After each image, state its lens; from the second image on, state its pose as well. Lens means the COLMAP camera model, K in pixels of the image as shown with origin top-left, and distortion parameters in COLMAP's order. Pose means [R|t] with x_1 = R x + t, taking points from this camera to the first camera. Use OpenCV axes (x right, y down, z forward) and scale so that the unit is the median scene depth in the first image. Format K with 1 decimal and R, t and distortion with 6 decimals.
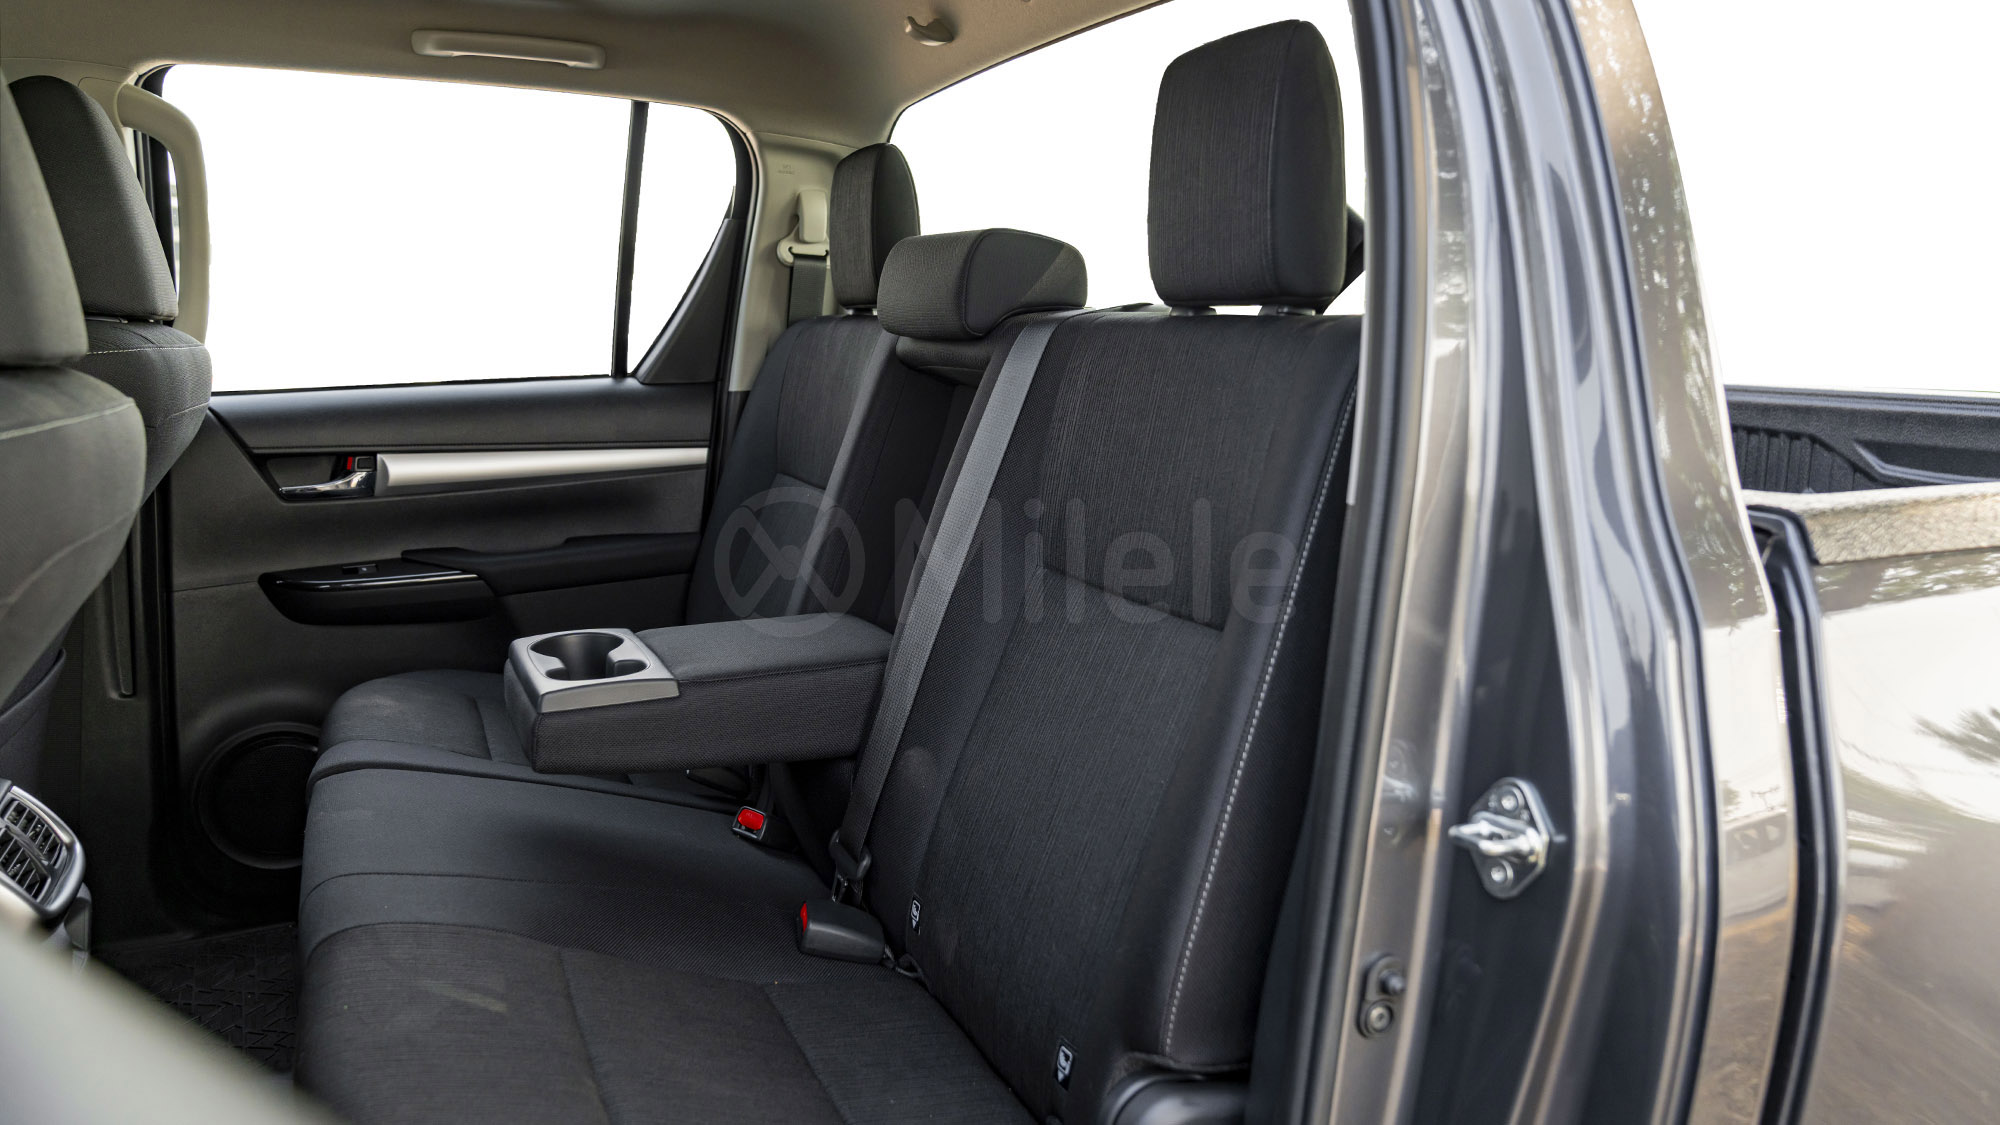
lens RADIAL K [[1347.1, 0, 1005.7], [0, 1347.1, 563.4], [0, 0, 1]] dist [-0.025414, 0.005434]
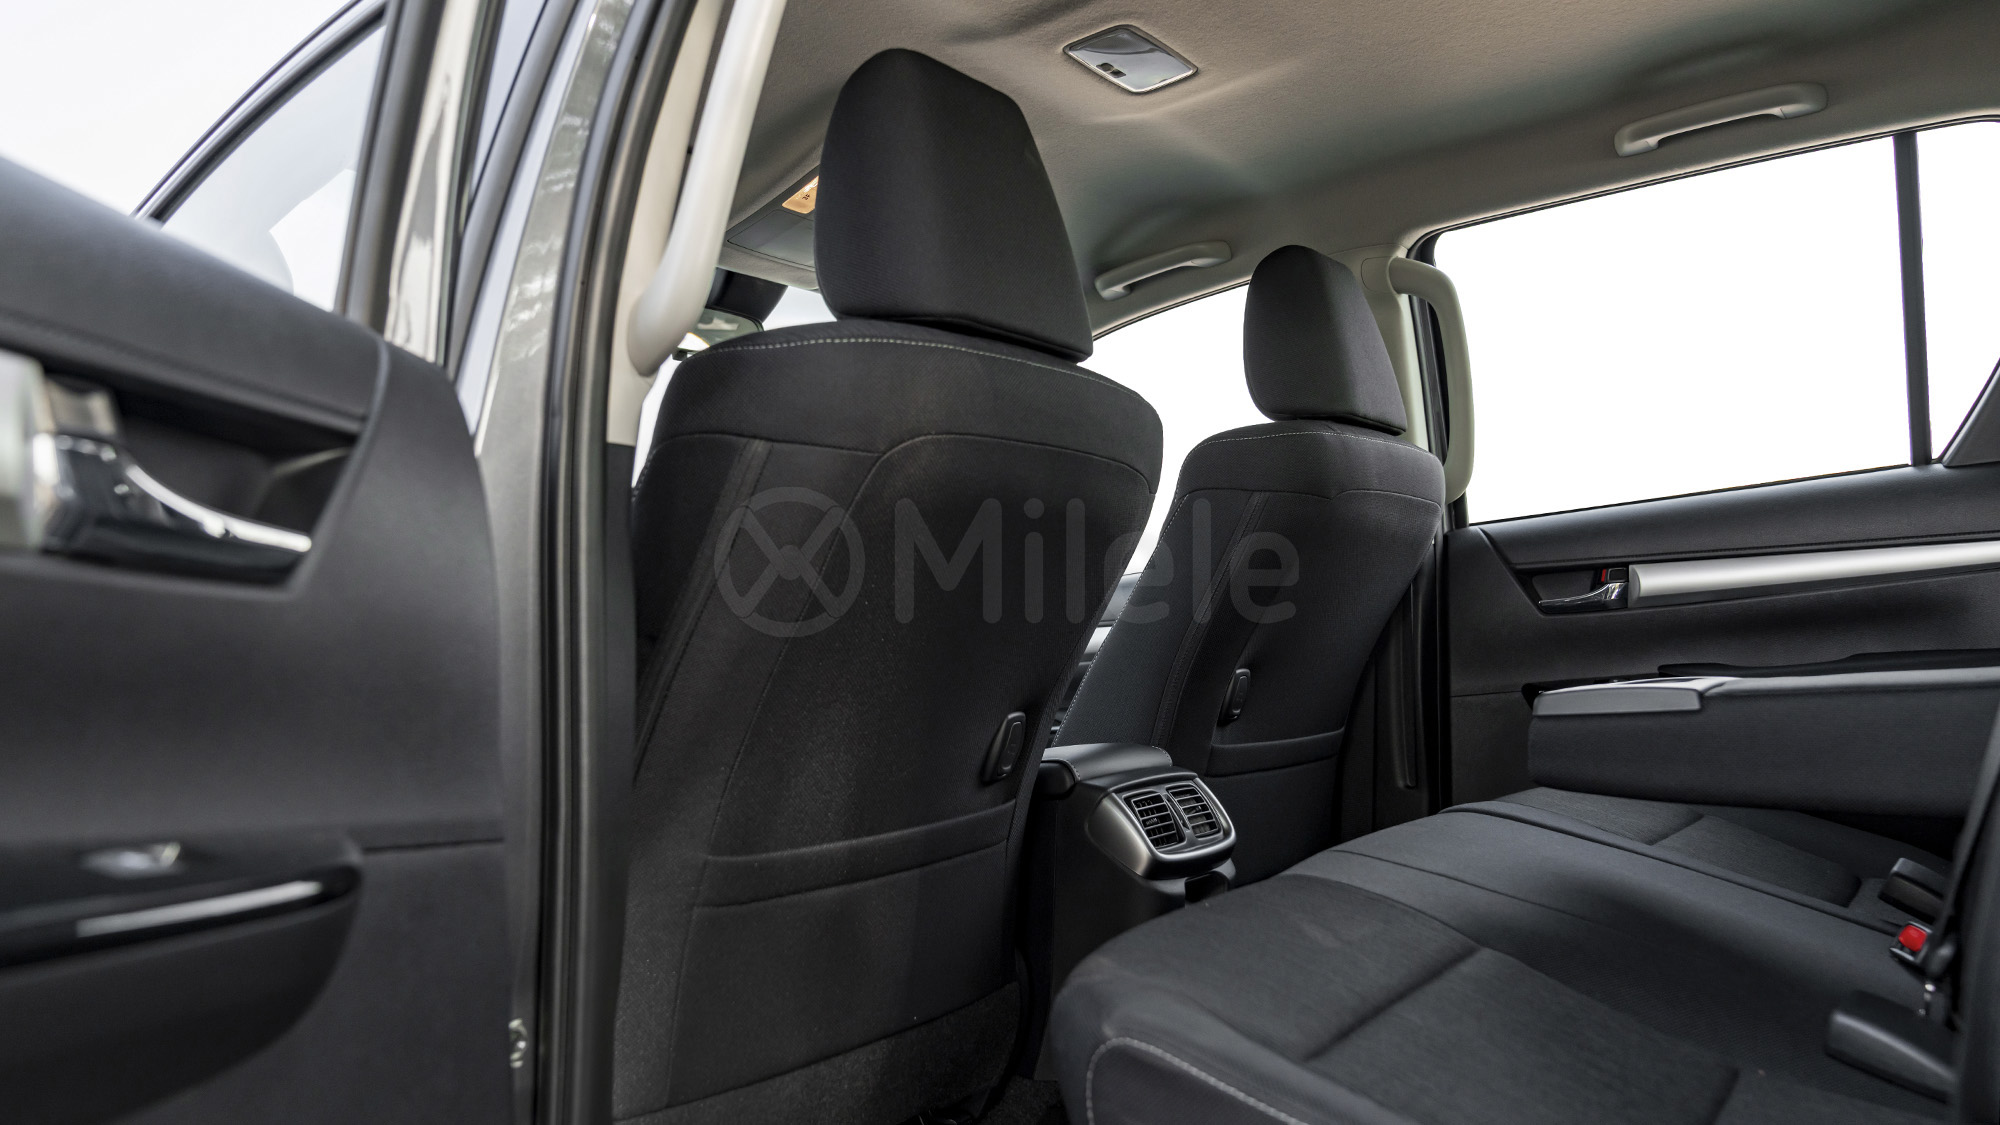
lens RADIAL K [[1347.1, 0, 1007.8], [0, 1347.1, 565.5], [0, 0, 1]] dist [-0.025414, 0.005434]
pose [[0.475093, -0.086419, -0.875682, 0.188646], [-0.092526, 0.984742, -0.147381, 0.112448], [0.875057, 0.151043, 0.459849, 0.148592]]
